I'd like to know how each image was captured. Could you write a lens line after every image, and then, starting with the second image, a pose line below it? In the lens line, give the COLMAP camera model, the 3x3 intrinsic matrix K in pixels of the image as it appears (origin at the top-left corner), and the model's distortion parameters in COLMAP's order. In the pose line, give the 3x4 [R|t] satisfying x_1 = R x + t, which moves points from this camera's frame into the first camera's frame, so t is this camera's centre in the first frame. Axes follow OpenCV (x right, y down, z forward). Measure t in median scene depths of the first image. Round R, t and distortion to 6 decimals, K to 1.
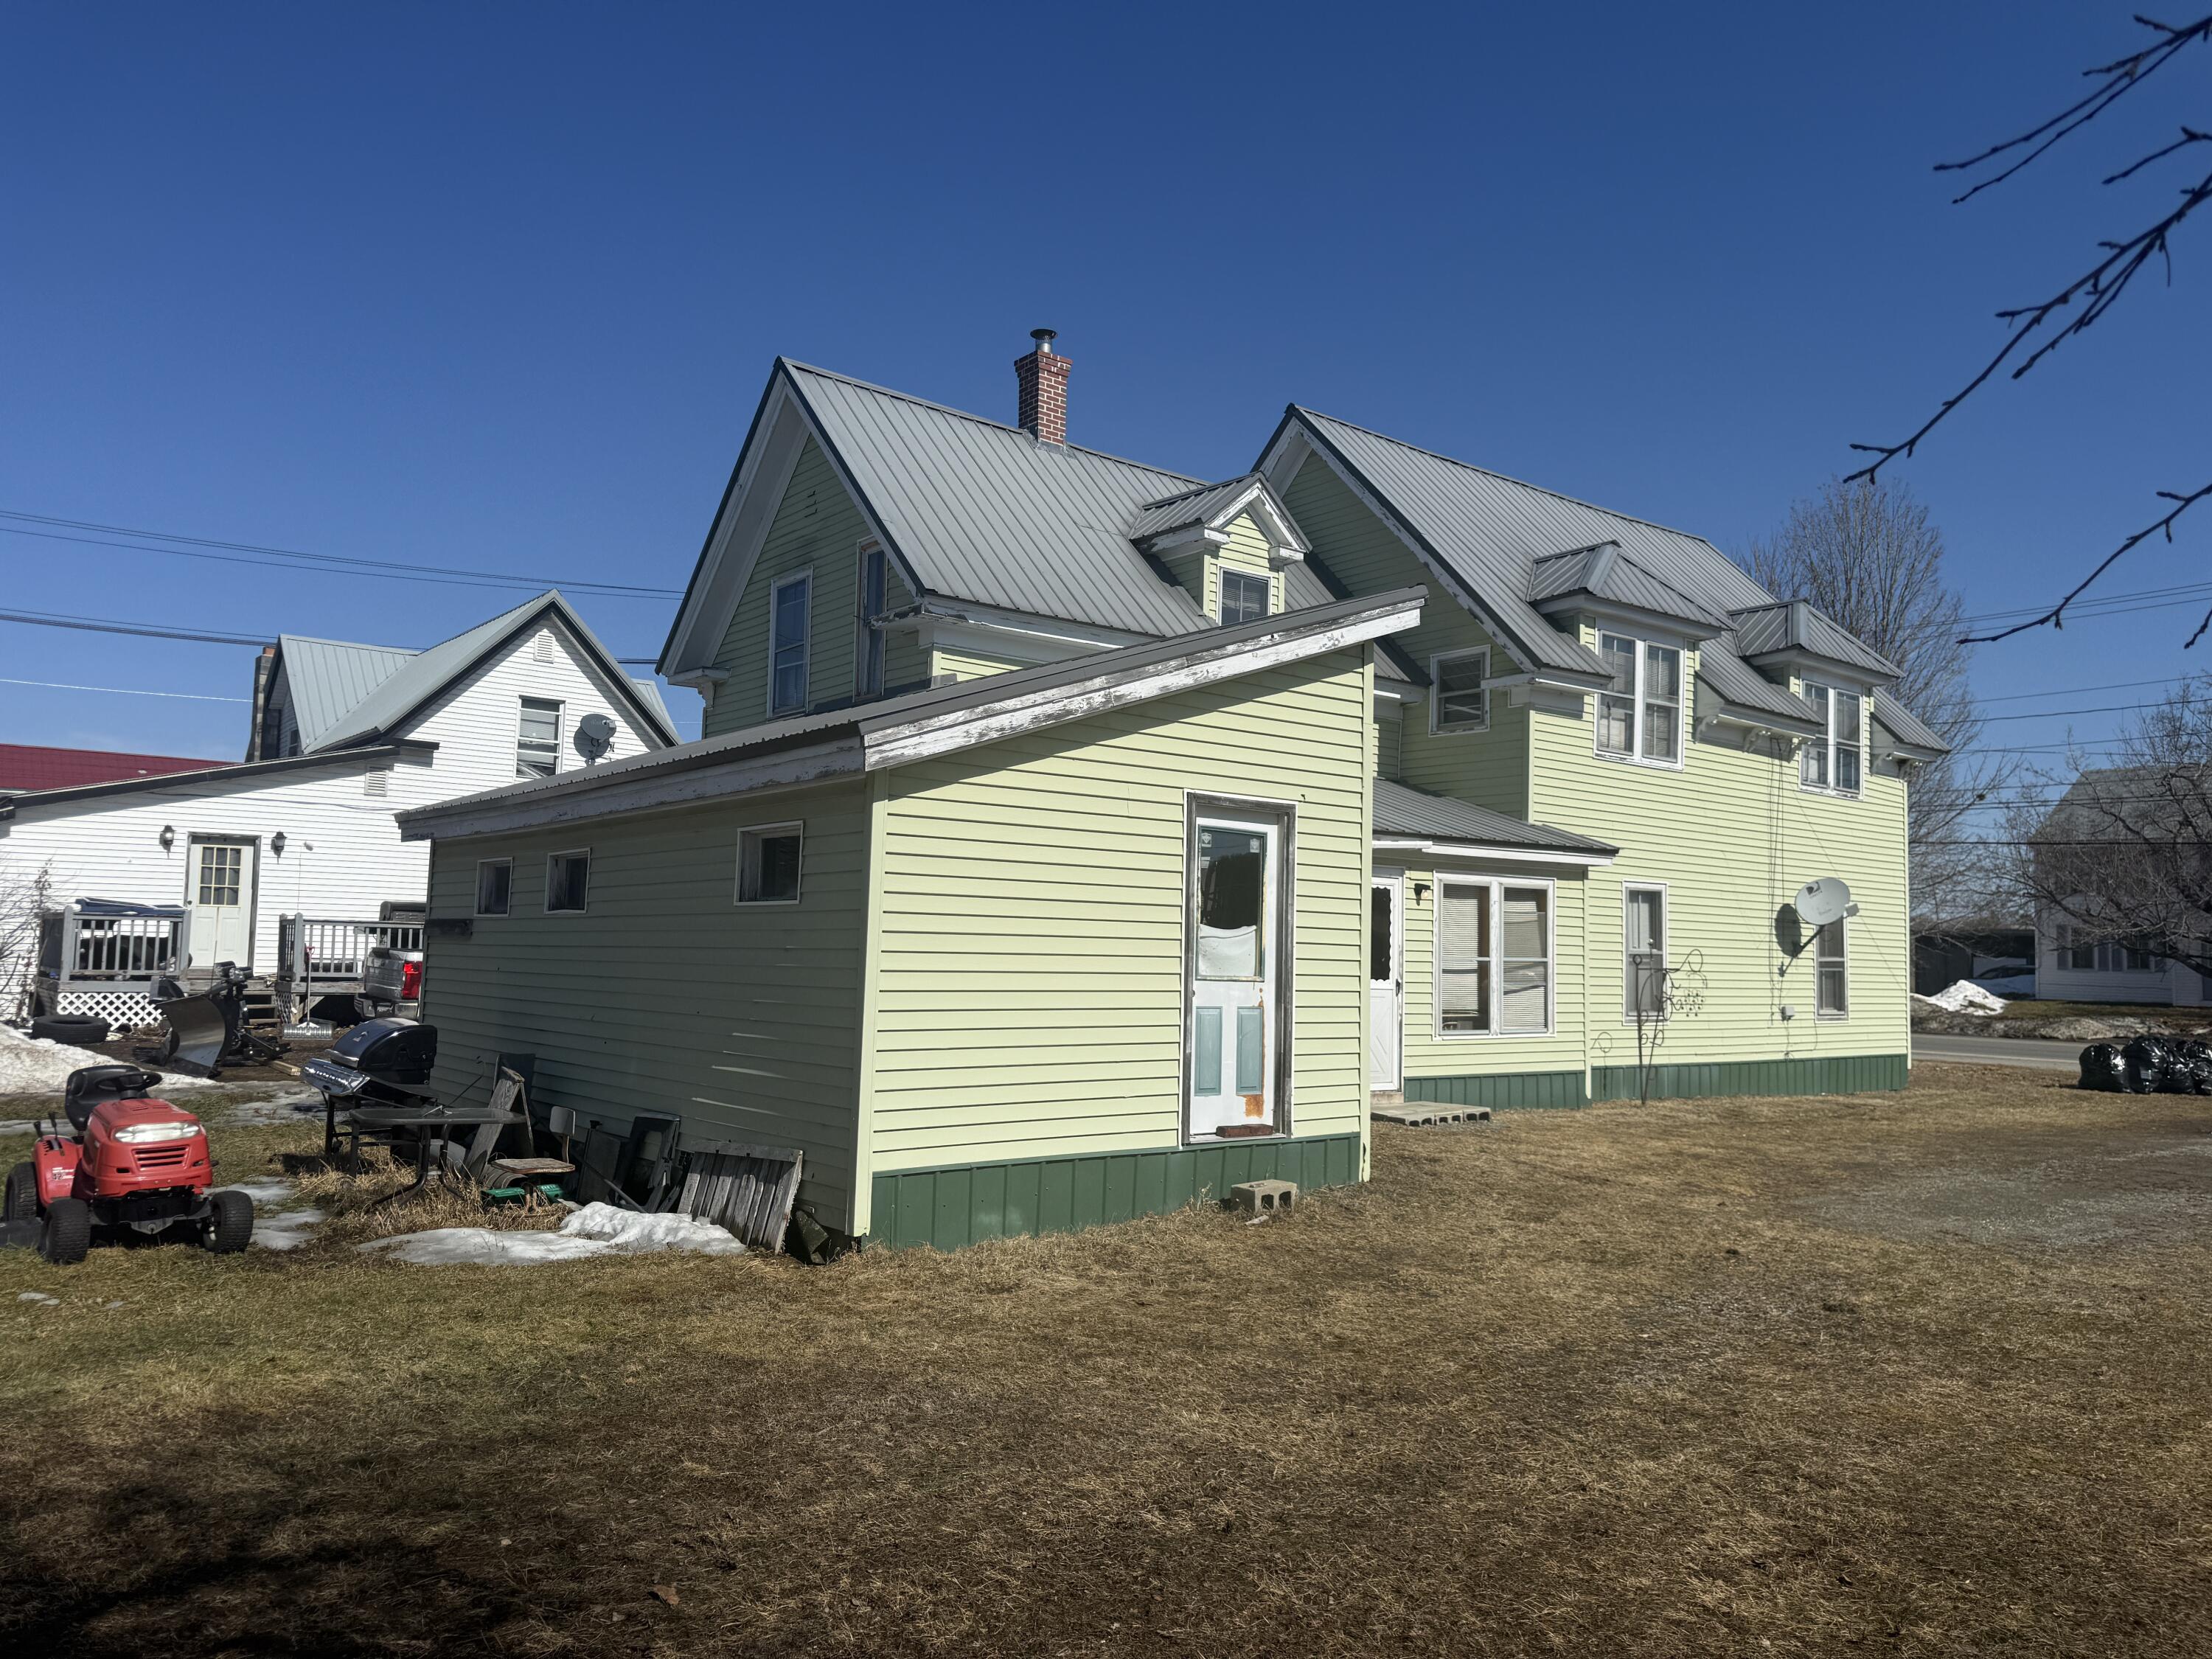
lens RADIAL K [[1565.6, 0, 1107.2], [0, 1565.6, 843.0], [0, 0, 1]] dist [0.058275, -0.059134]
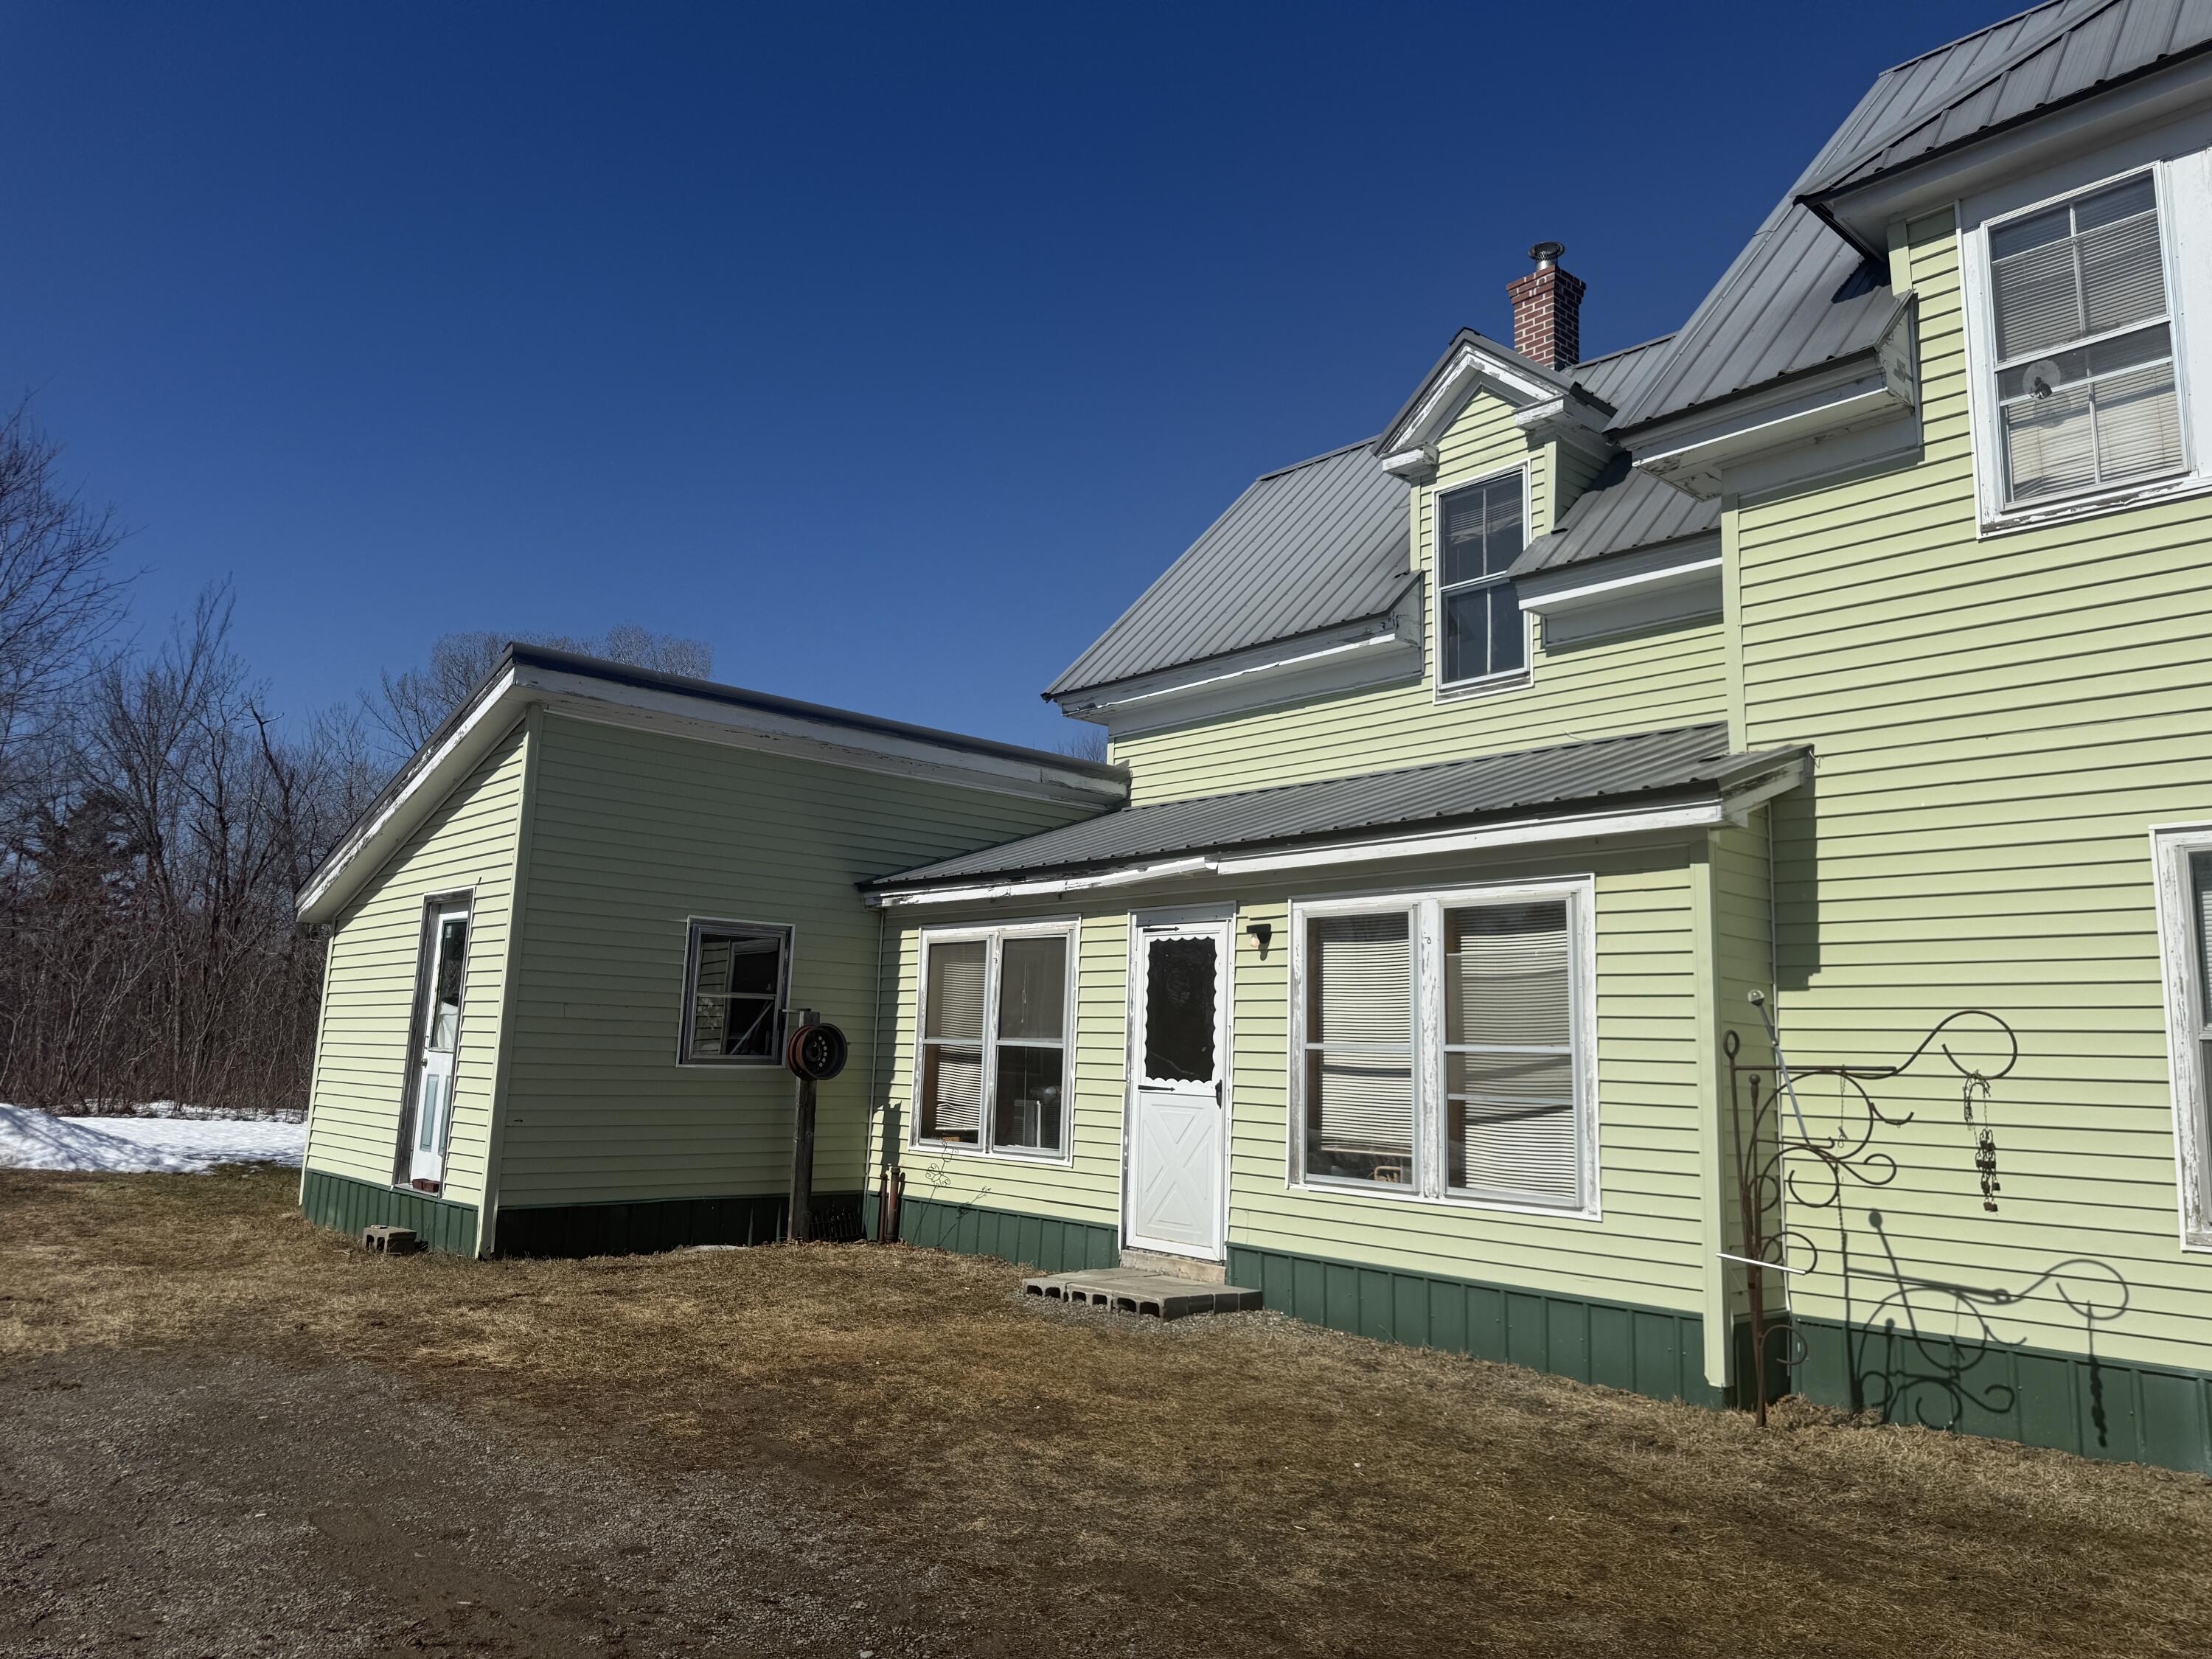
lens RADIAL K [[1565.6, 0, 1083.9], [0, 1565.6, 819.8], [0, 0, 1]] dist [0.058275, -0.059134]
pose [[0.043527, -0.171252, -0.984265, 0.734540], [0.040579, 0.984689, -0.169531, 0.078861], [0.998228, -0.032562, 0.049810, 0.818475]]
